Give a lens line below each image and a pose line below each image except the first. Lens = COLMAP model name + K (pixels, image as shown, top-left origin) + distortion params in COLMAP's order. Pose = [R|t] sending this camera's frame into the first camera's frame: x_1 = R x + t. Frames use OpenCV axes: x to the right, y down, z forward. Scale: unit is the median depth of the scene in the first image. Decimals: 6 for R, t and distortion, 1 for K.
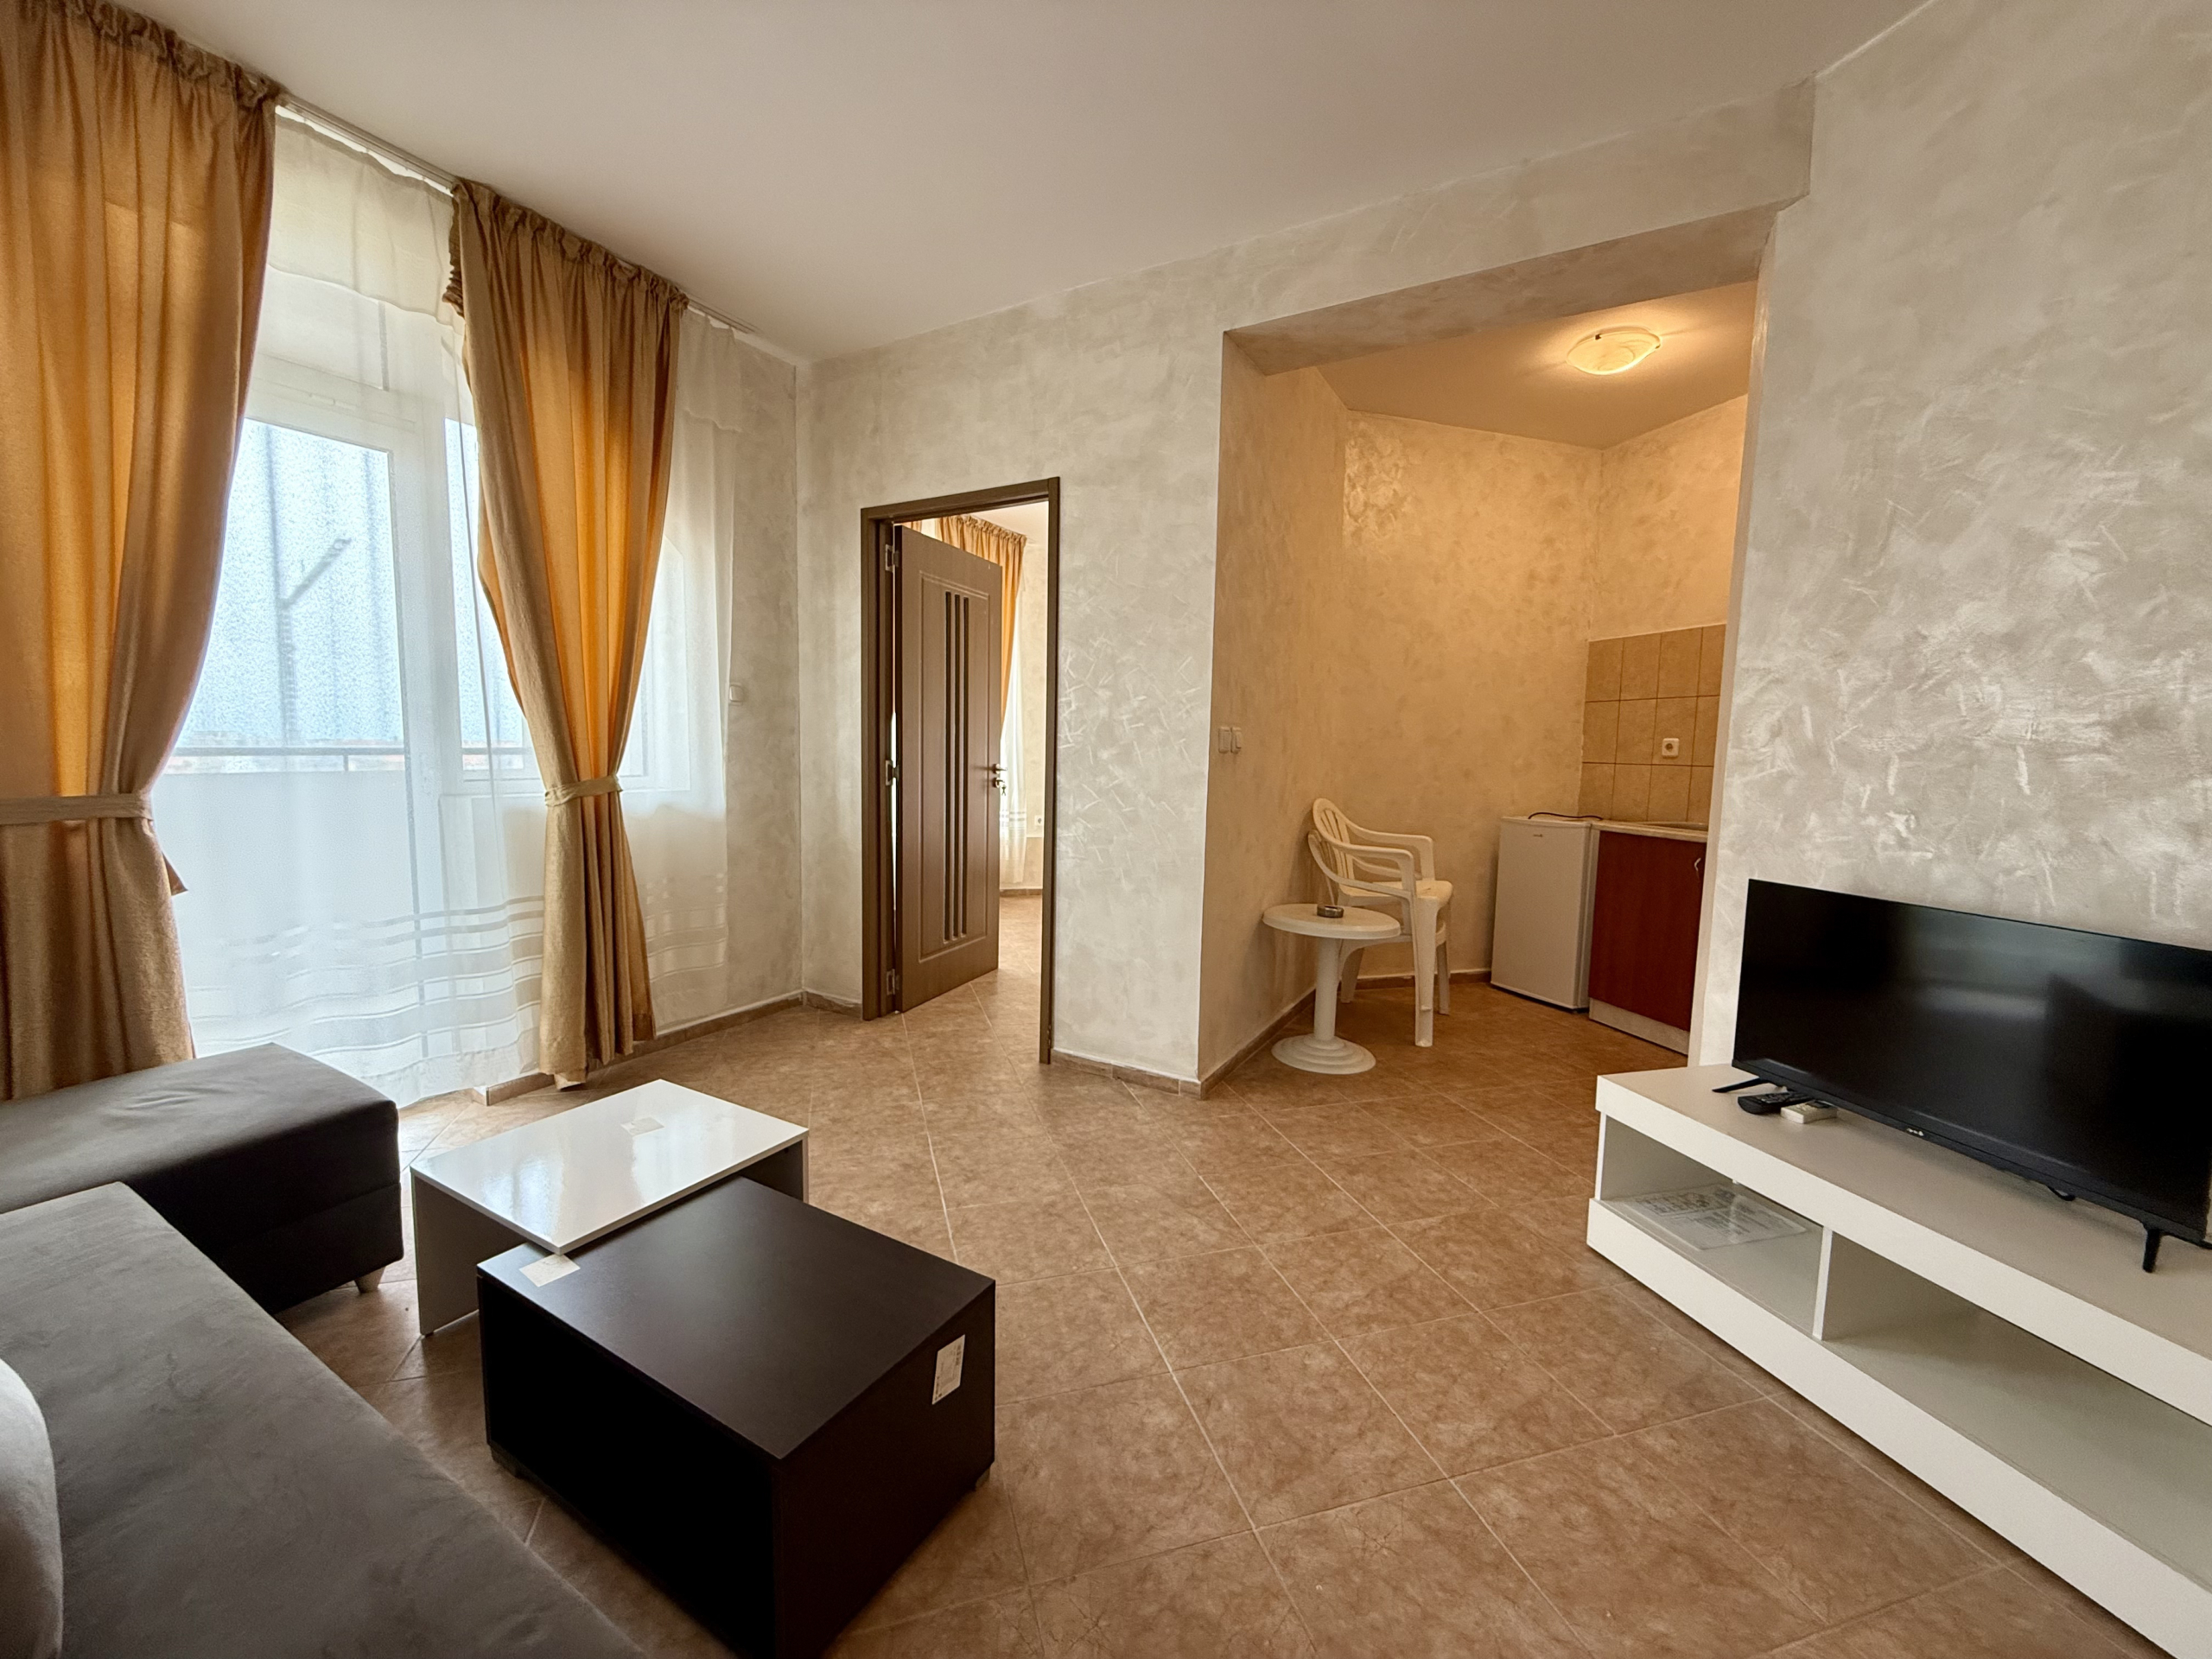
lens RADIAL K [[882.4, 0, 1099.4], [0, 882.4, 830.1], [0, 0, 1]] dist [-0.000175, -0.000145]
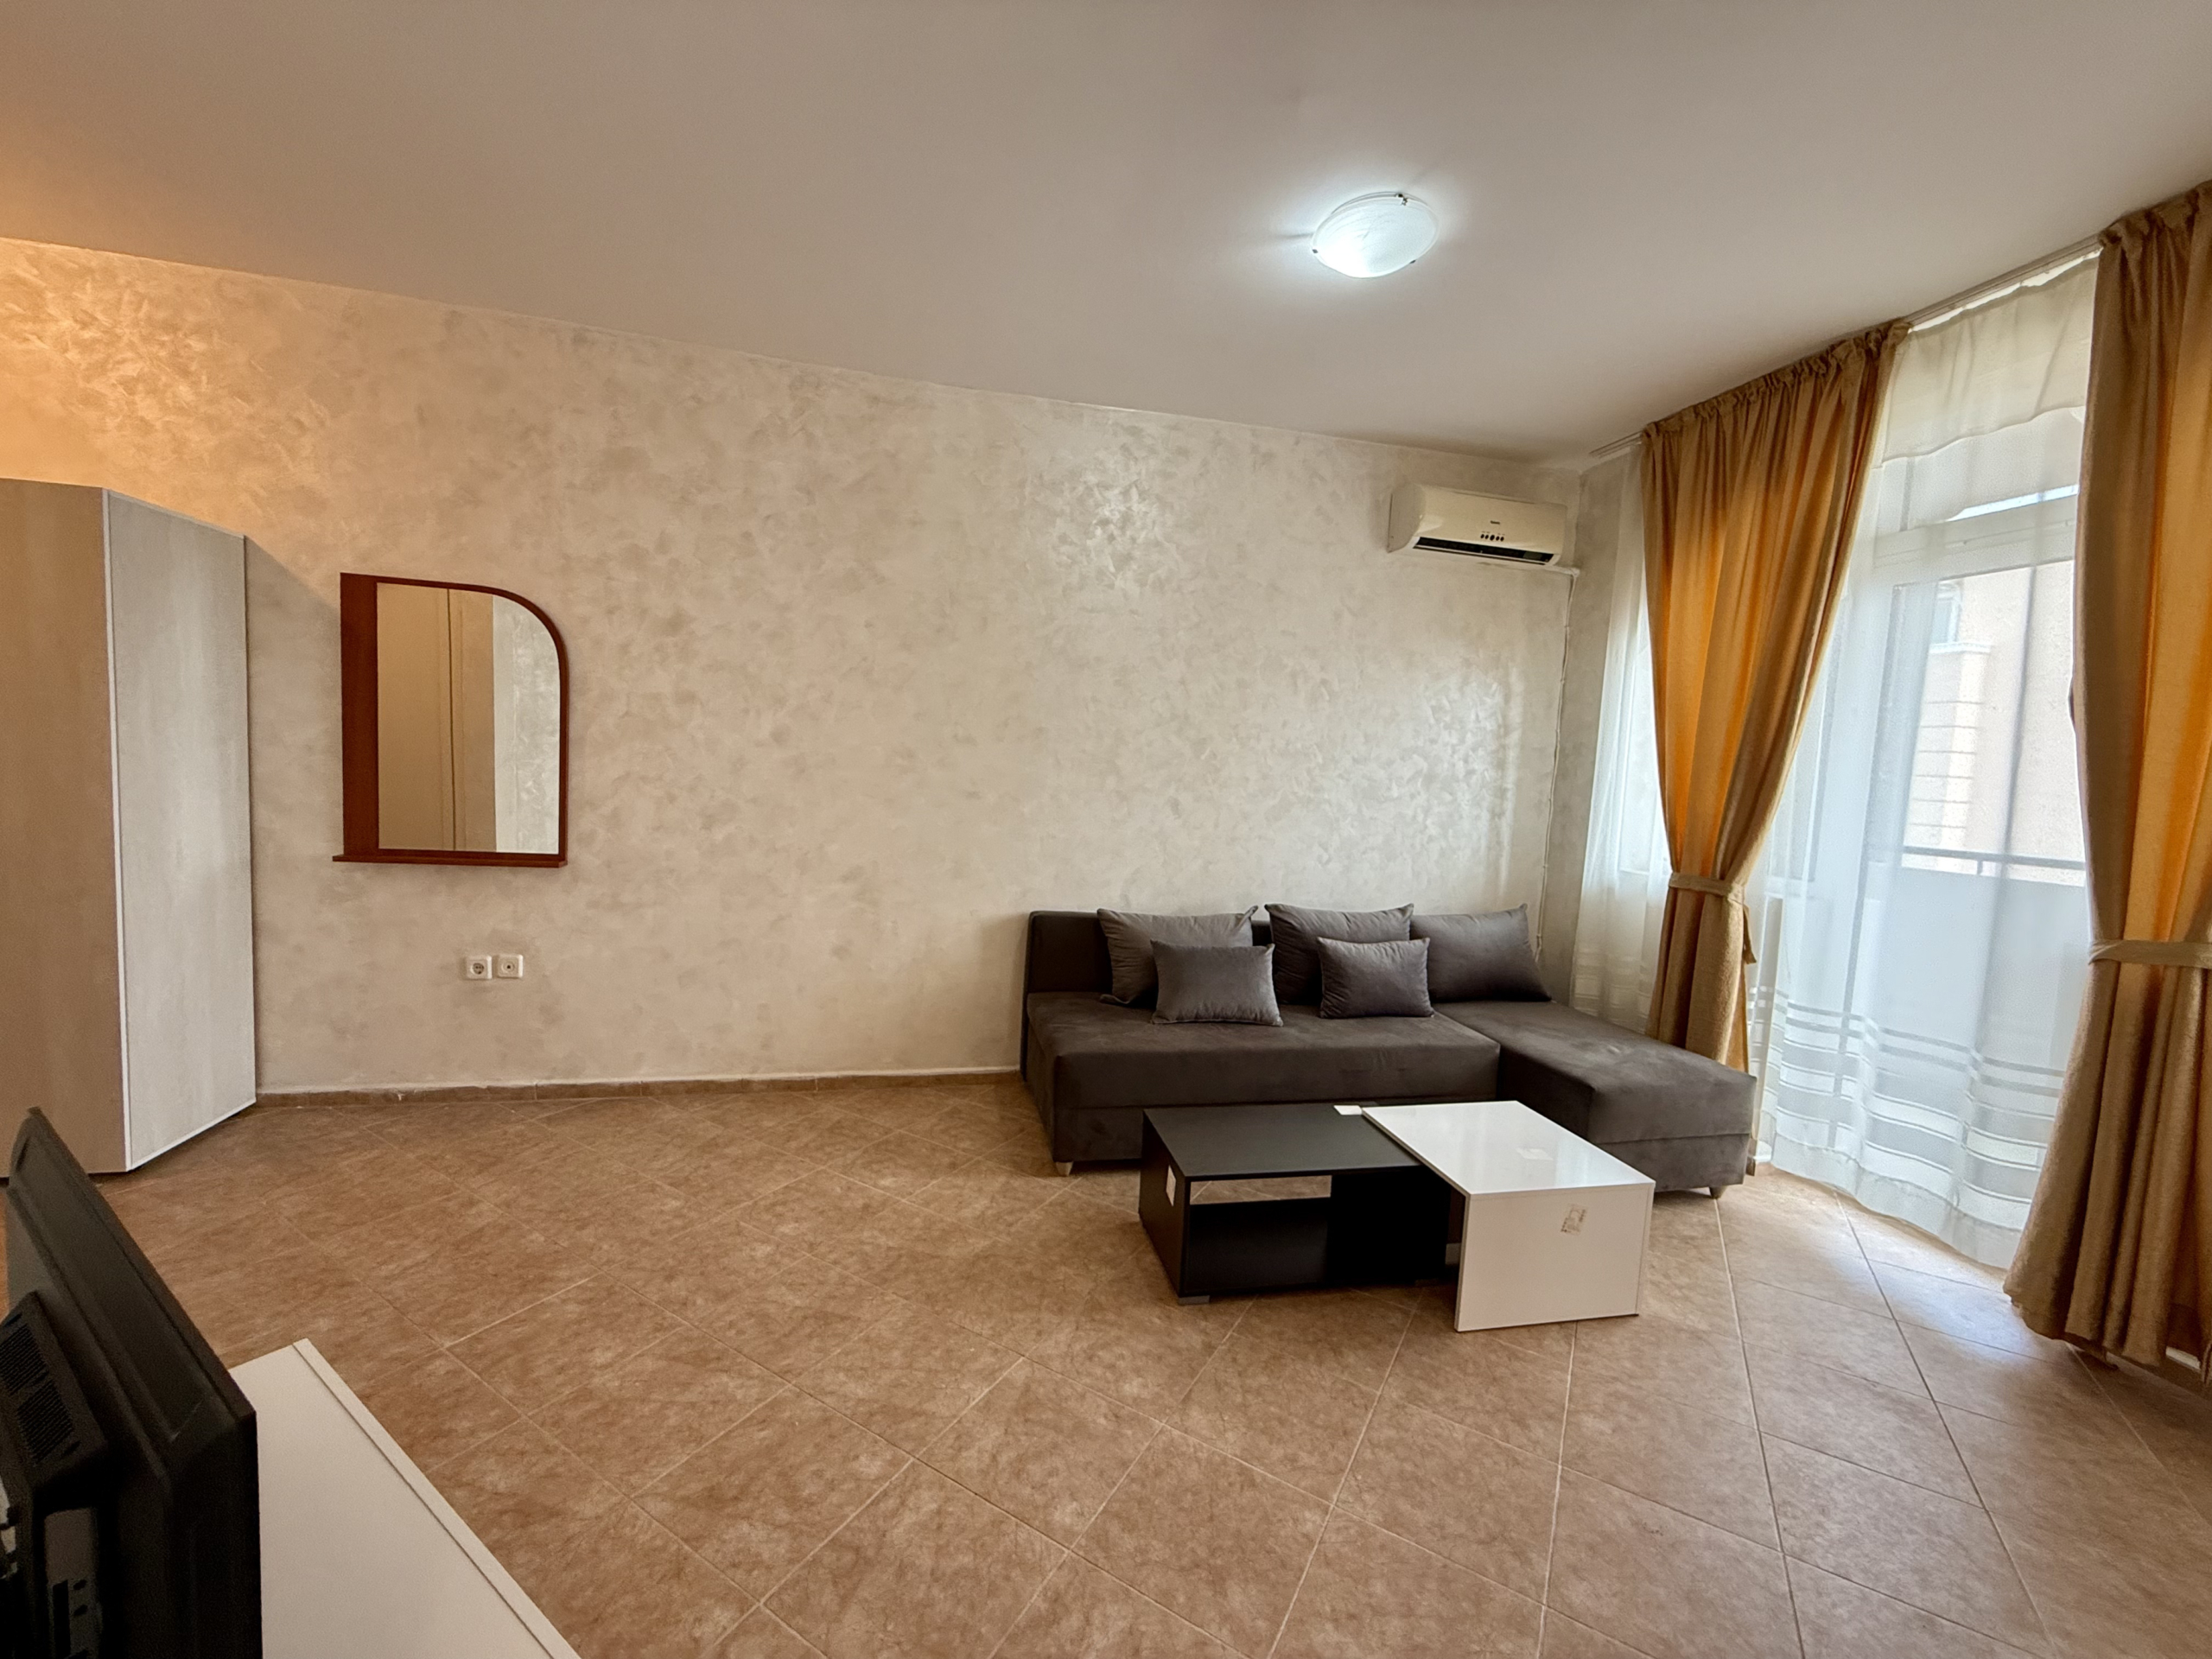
lens RADIAL K [[882.4, 0, 1099.4], [0, 882.4, 830.1], [0, 0, 1]] dist [-0.000175, -0.000145]
pose [[-0.736265, 0.000965, -0.676692, 0.477498], [-0.126961, 0.982044, 0.139539, -0.128097], [0.664676, 0.188651, -0.722922, 0.878629]]
